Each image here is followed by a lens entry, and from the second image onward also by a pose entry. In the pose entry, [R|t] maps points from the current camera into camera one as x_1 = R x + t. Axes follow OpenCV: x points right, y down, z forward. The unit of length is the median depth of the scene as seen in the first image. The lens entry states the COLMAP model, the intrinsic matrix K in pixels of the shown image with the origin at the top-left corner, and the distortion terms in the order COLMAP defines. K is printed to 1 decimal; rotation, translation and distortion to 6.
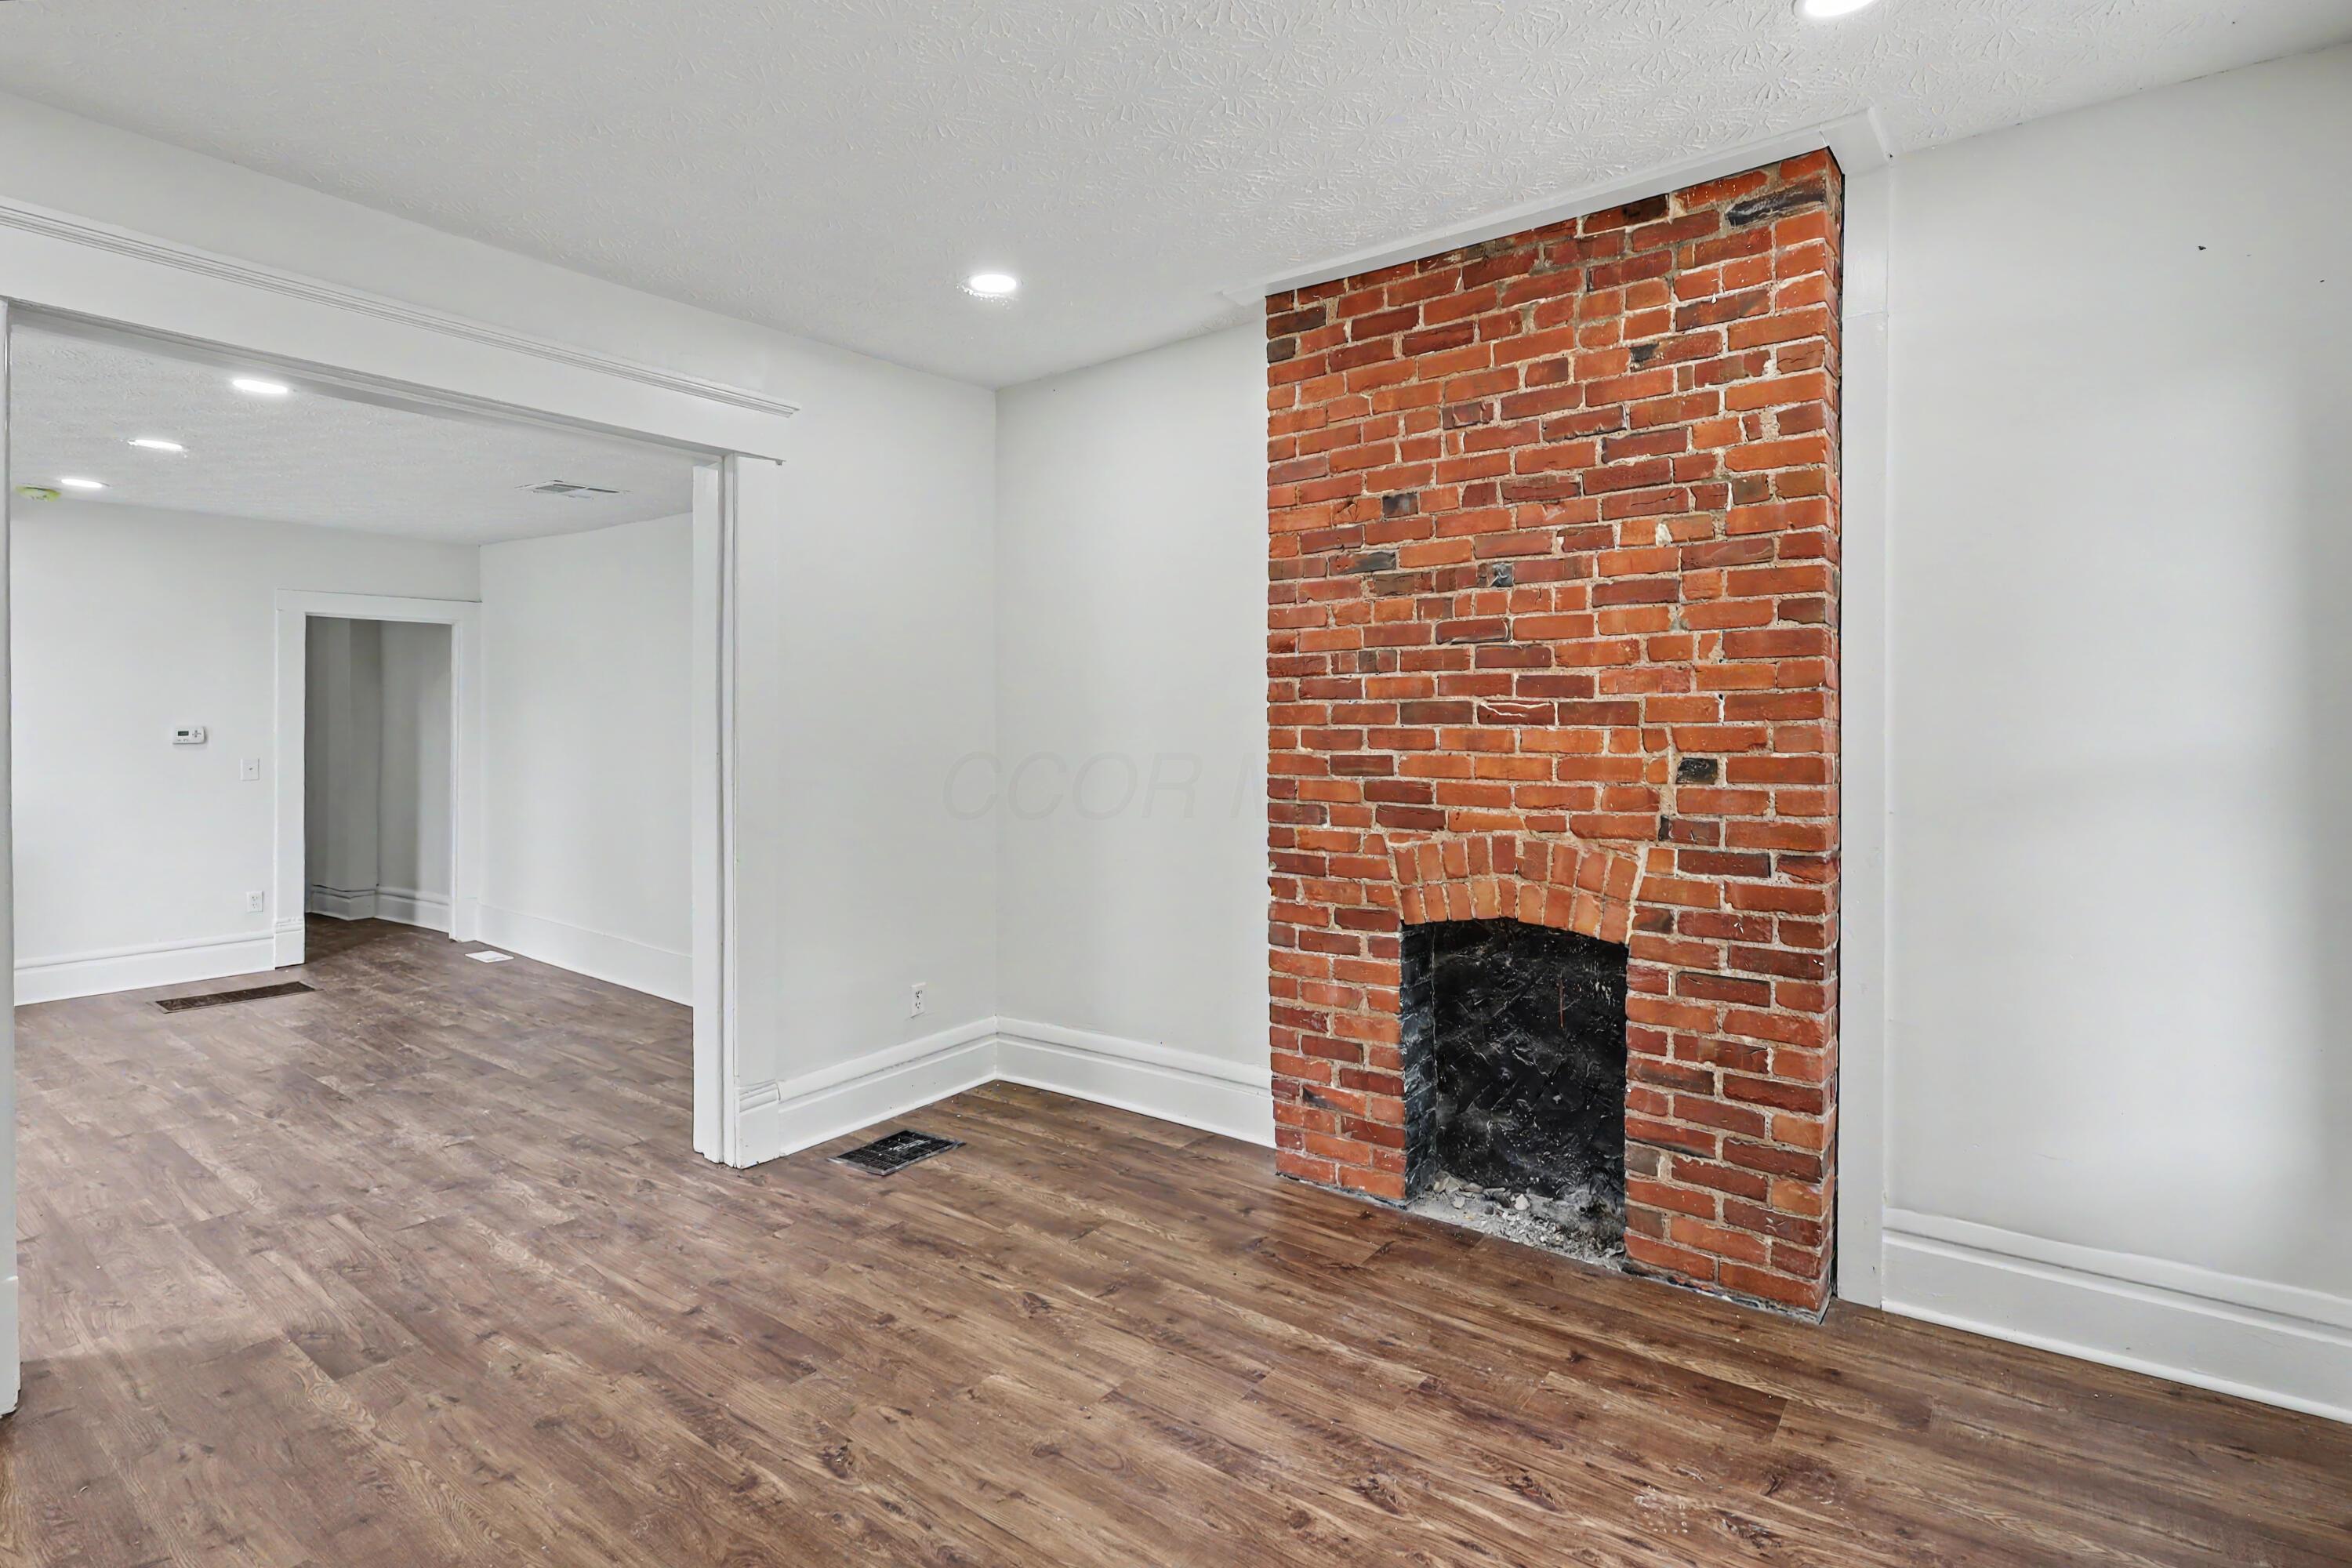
lens RADIAL K [[1152.1, 0, 1165.0], [0, 1152.1, 711.9], [0, 0, 1]] dist [-0.000515, 0.000459]
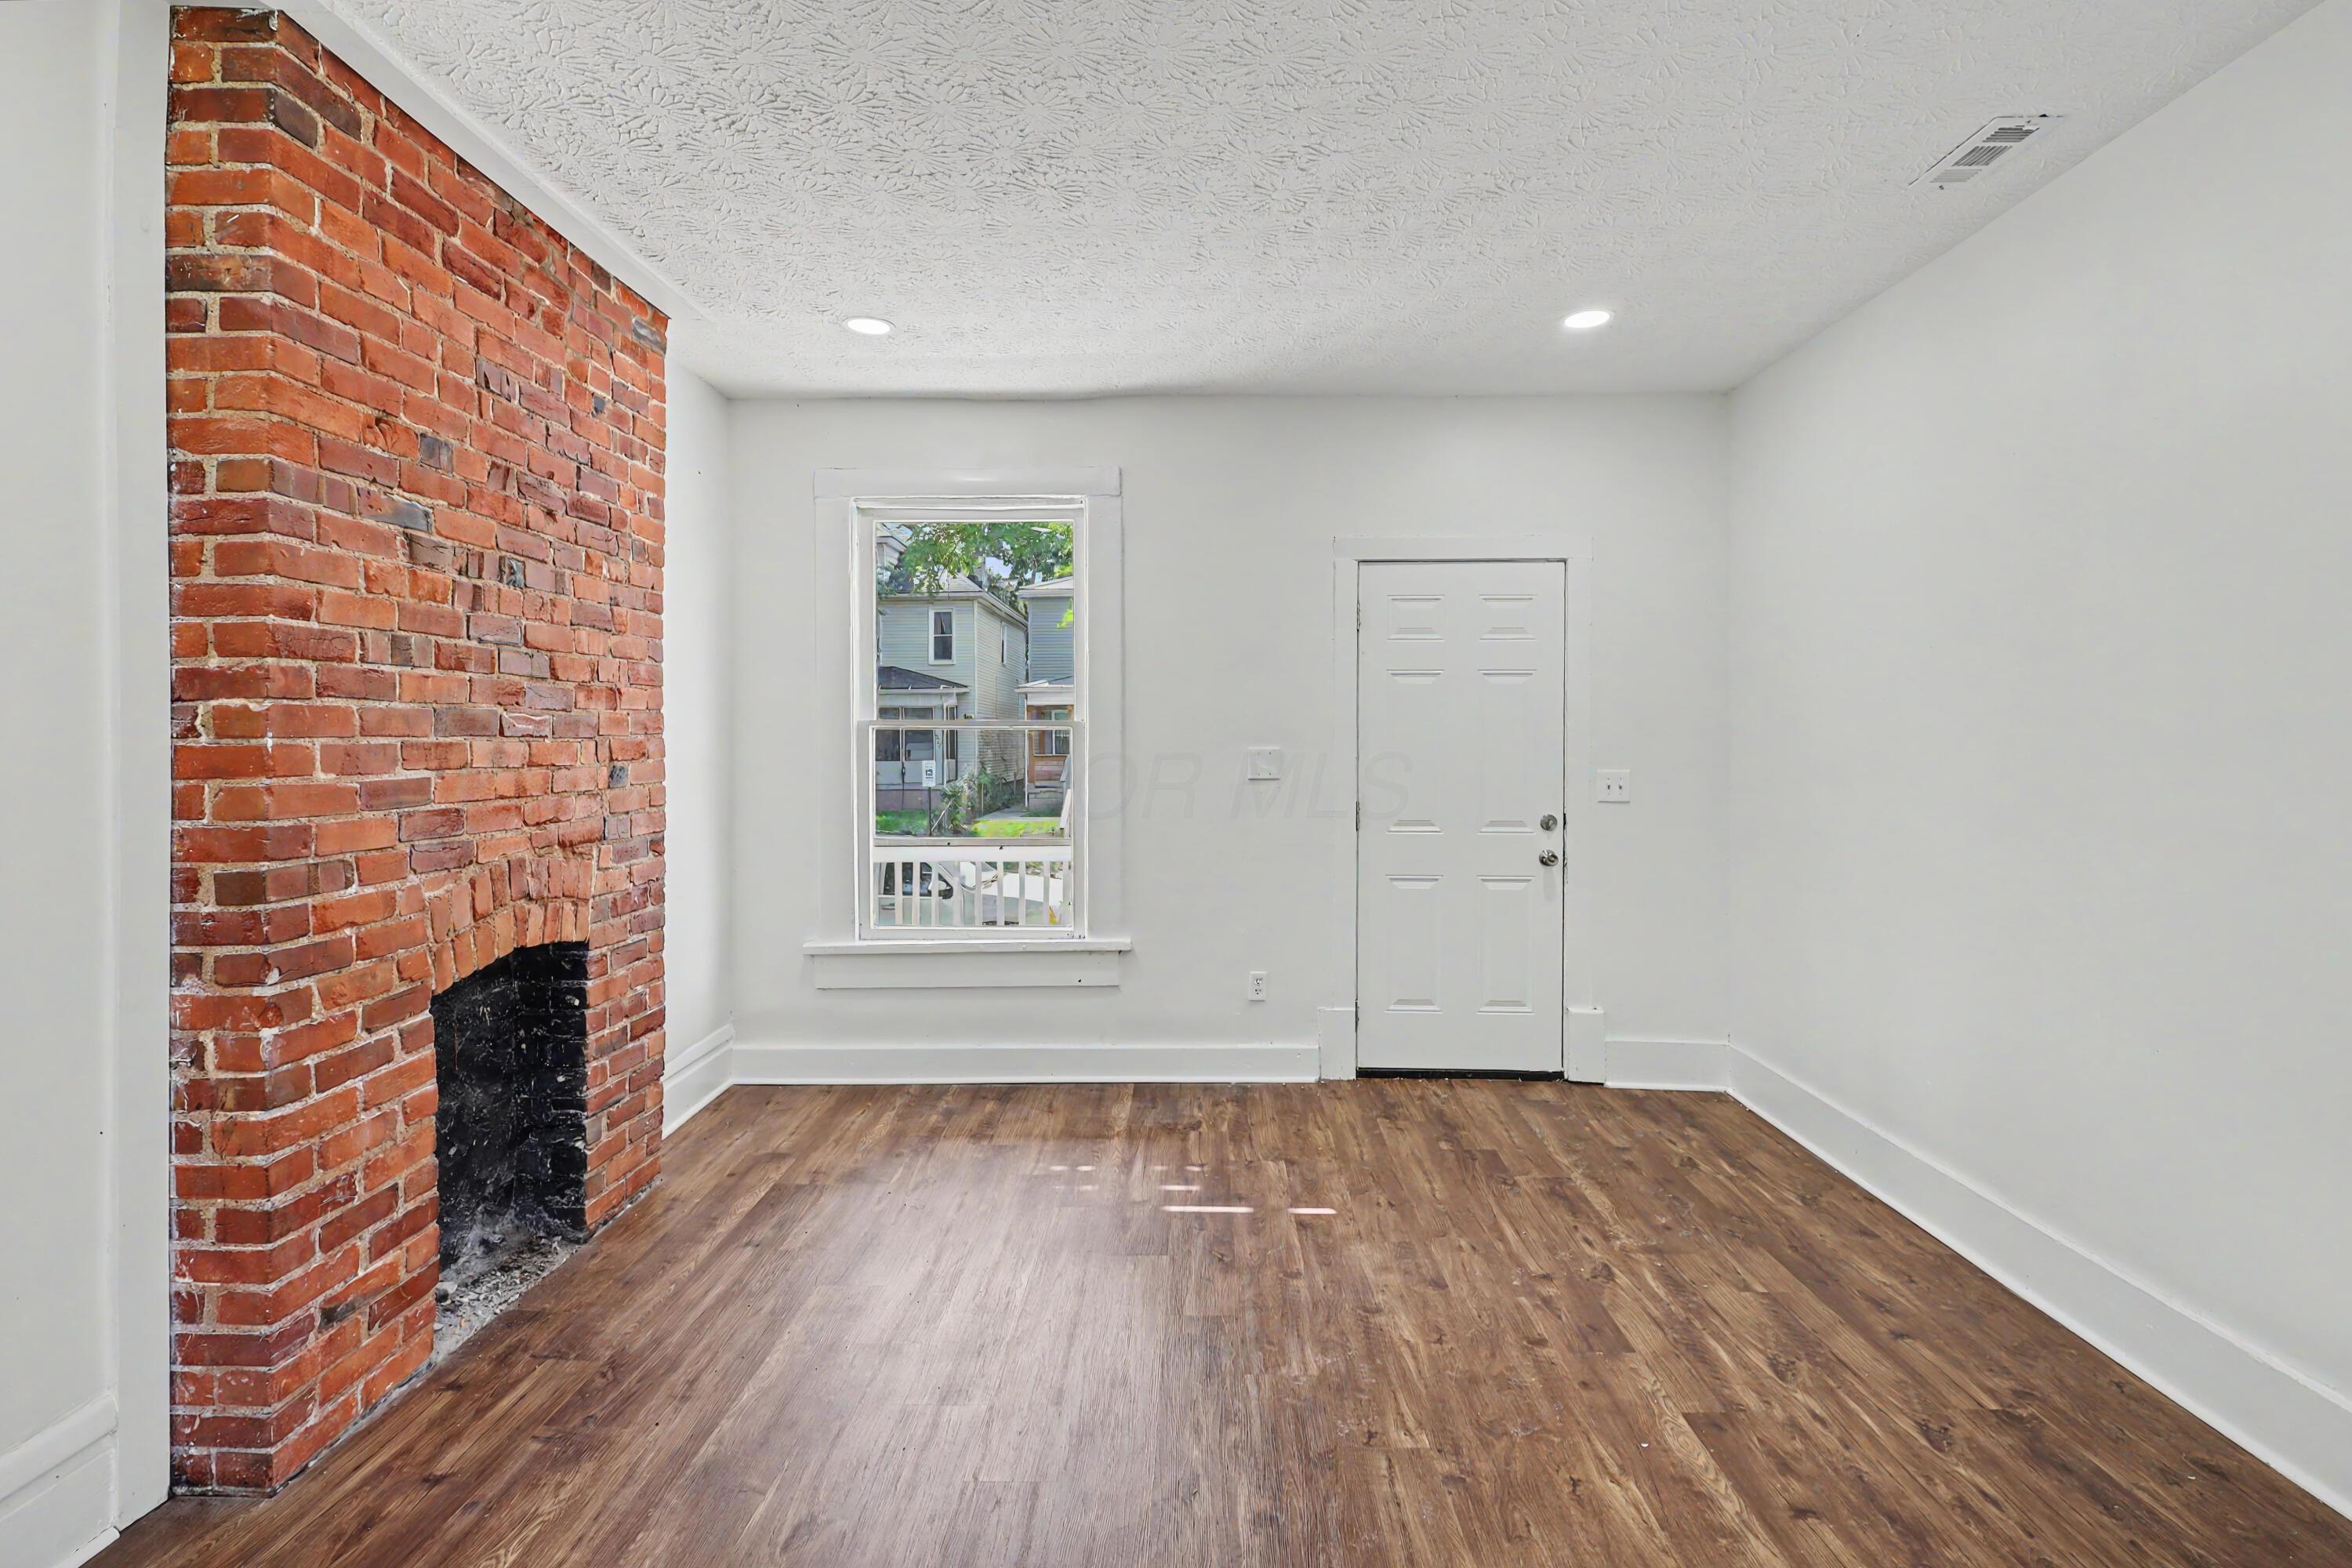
lens RADIAL K [[1137.4, 0, 1179.0], [0, 1137.4, 736.1], [0, 0, 1]] dist [-0.000703, 0.000940]
pose [[-0.588764, 0.006662, 0.808278, -0.686655], [-0.002613, 0.999945, -0.010145, 0.016208], [-0.808301, -0.008084, -0.588714, 1.019710]]
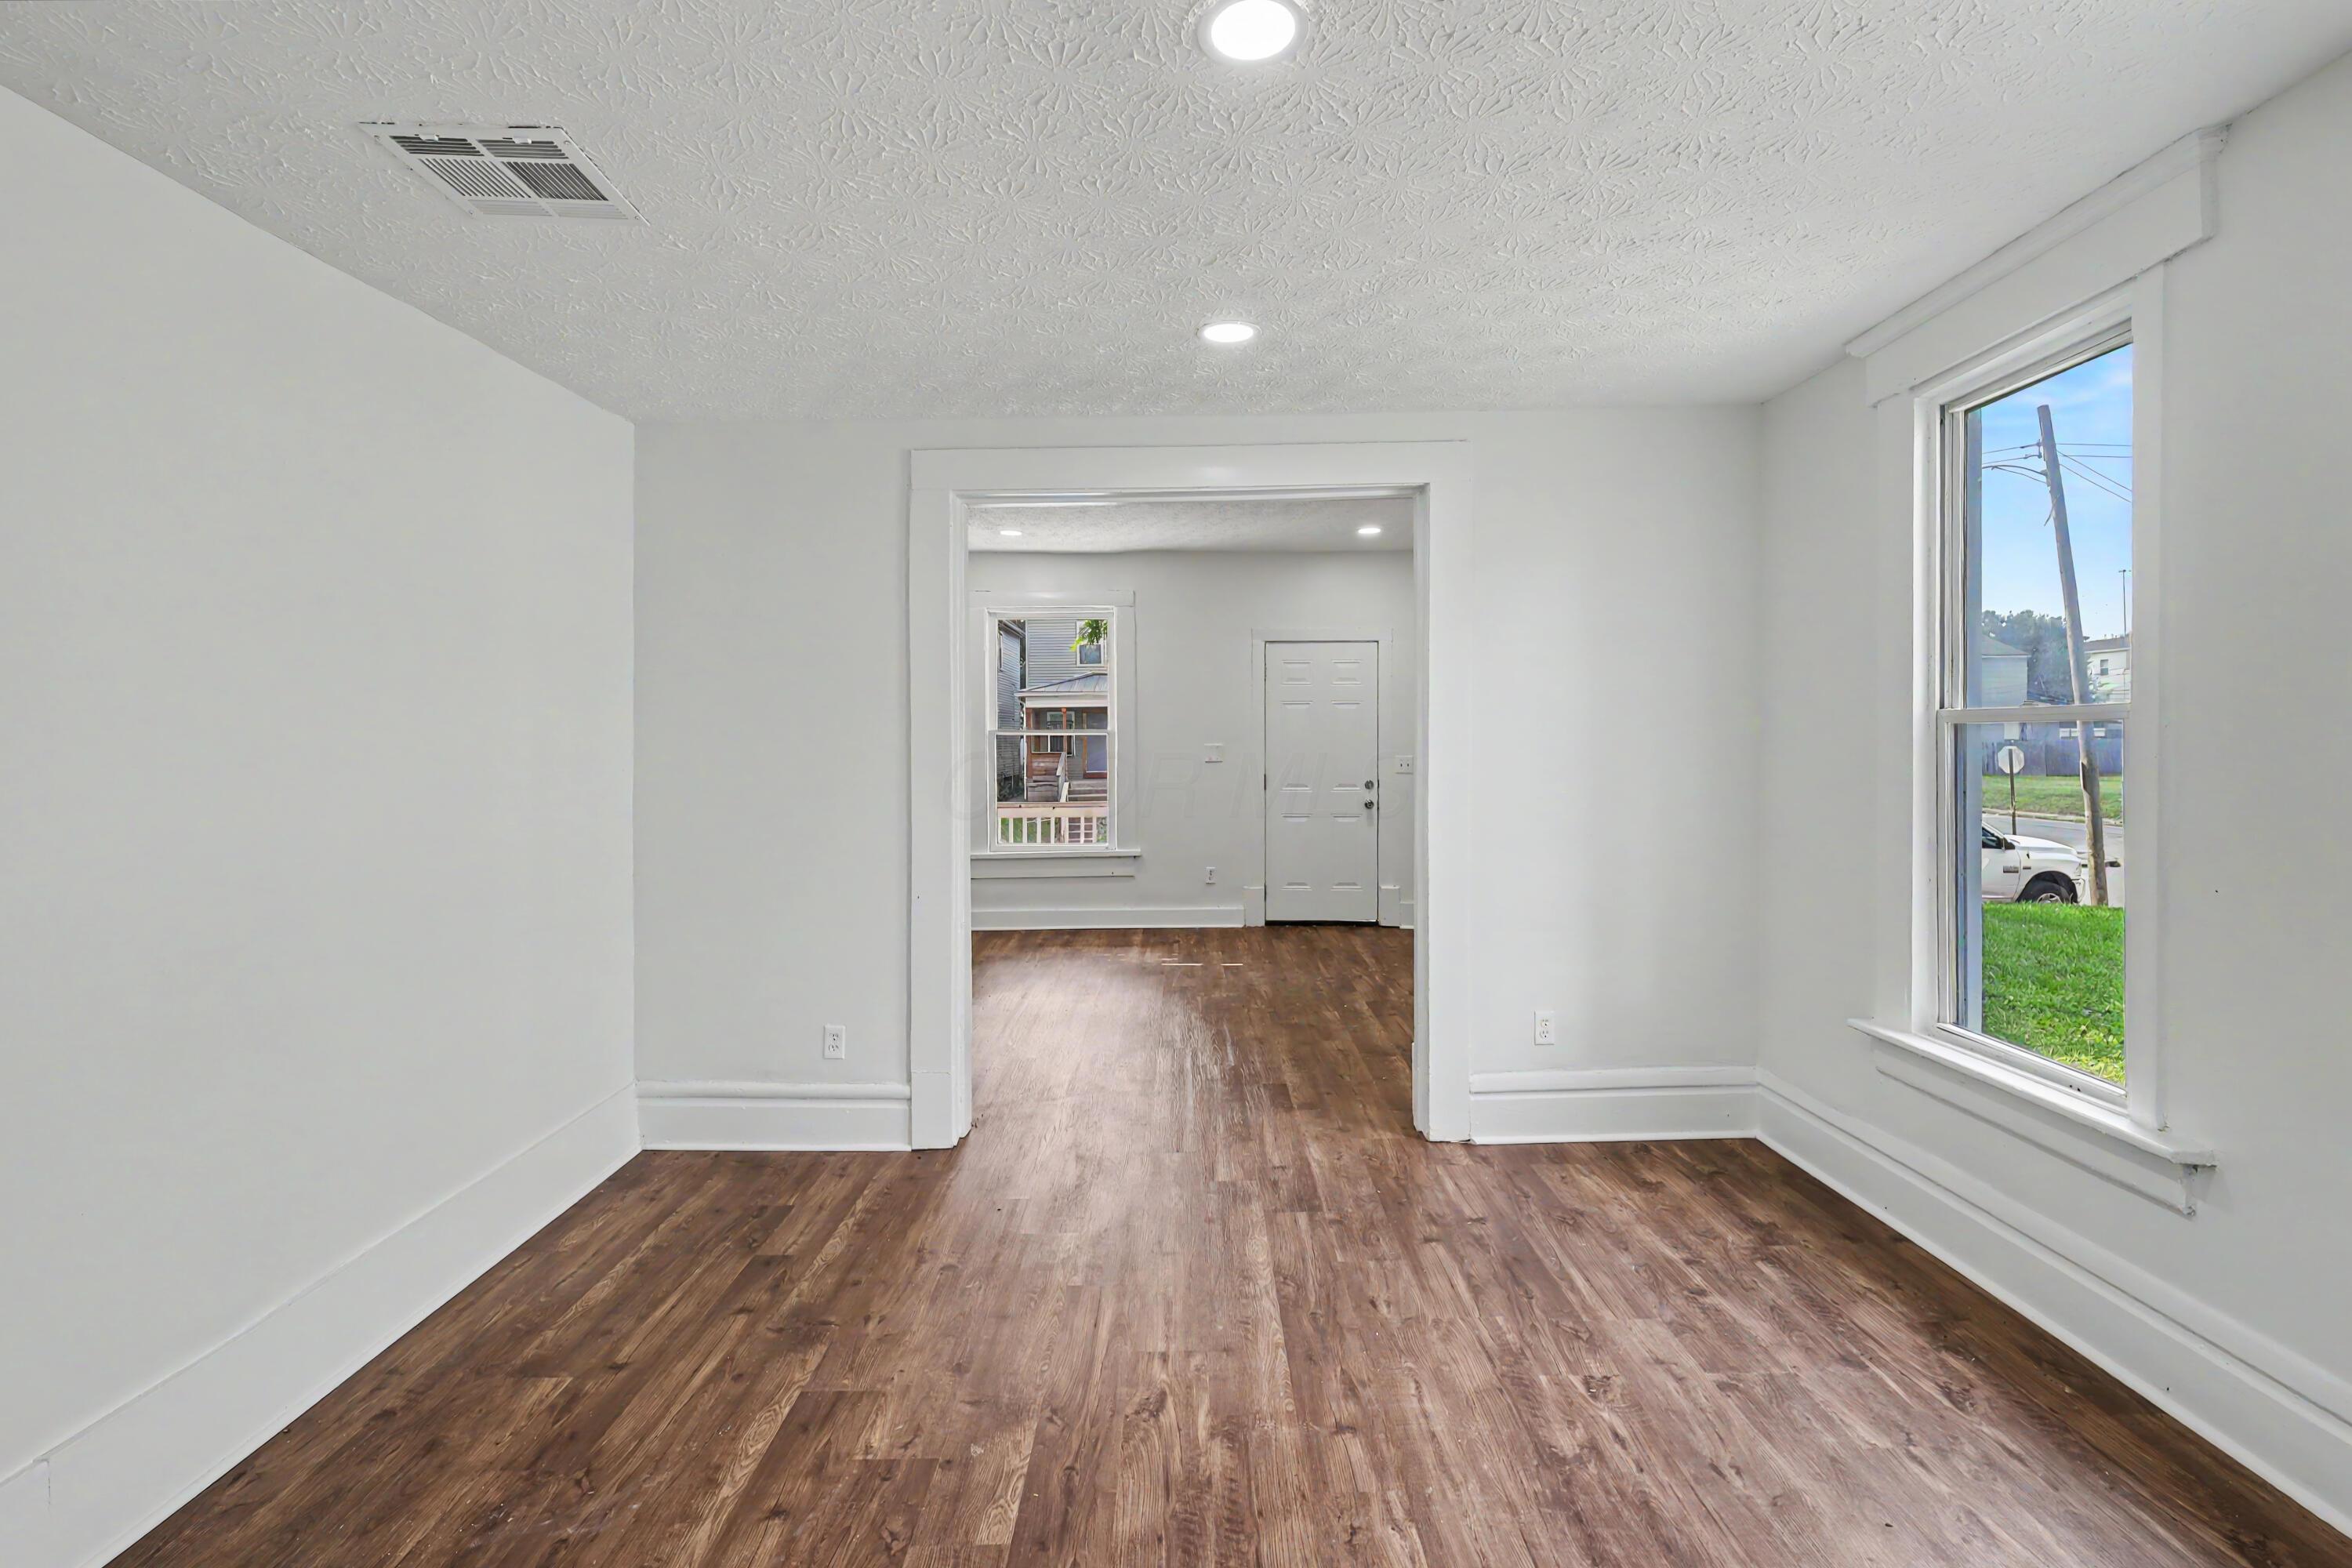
lens RADIAL K [[1137.4, 0, 1179.0], [0, 1137.4, 736.1], [0, 0, 1]] dist [-0.000703, 0.000940]
pose [[-0.617116, 0.010757, 0.786799, -1.523583], [0.000730, 0.999914, -0.013099, 0.030550], [-0.786872, -0.007509, -0.617071, 1.703495]]
